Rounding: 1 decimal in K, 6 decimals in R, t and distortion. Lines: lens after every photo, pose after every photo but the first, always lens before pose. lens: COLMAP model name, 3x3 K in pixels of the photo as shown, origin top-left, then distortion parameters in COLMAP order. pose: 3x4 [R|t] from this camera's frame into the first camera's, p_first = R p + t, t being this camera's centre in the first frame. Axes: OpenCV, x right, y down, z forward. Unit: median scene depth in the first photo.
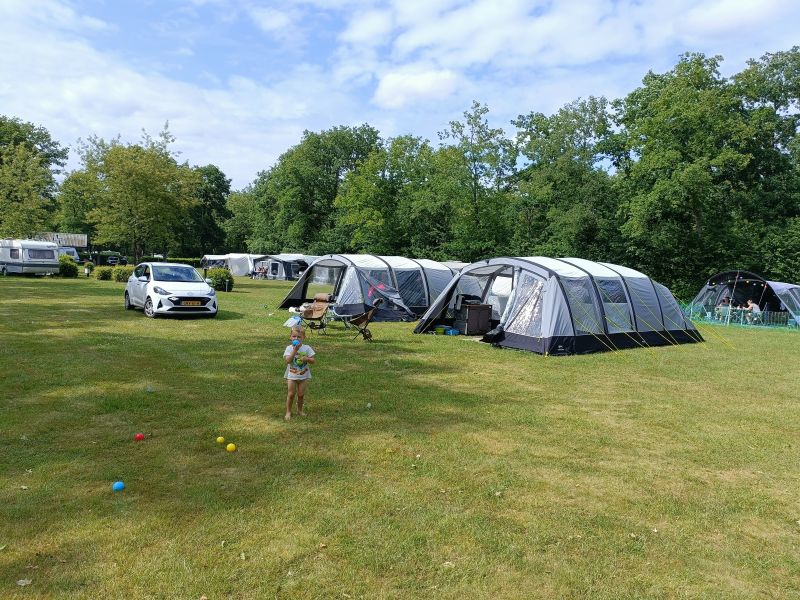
lens RADIAL K [[586.7, 0, 415.6], [0, 586.7, 299.9], [0, 0, 1]] dist [0.055515, -0.006438]
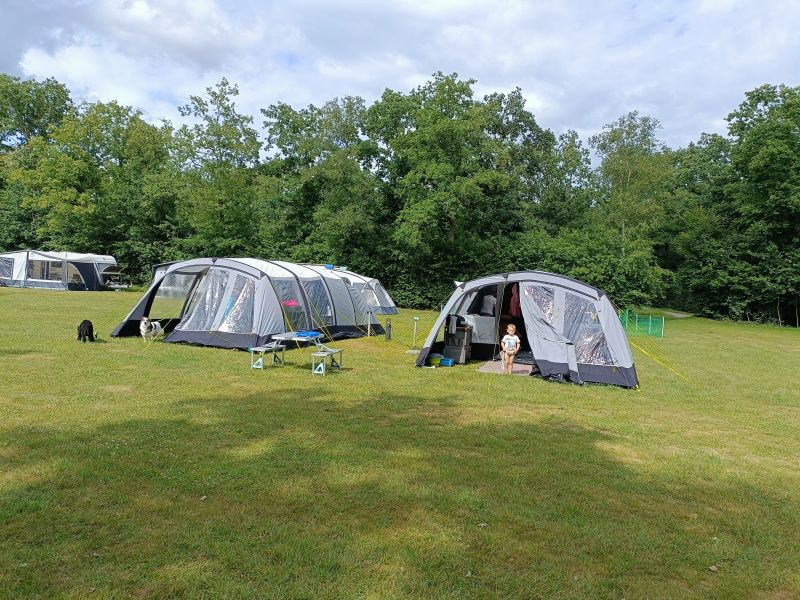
lens RADIAL K [[586.7, 0, 415.6], [0, 586.7, 299.9], [0, 0, 1]] dist [0.055515, -0.006438]
pose [[0.851528, -0.008147, 0.524247, -0.114119], [0.006912, 0.999967, 0.004314, -0.009730], [-0.524264, -0.000049, 0.851556, 0.096116]]
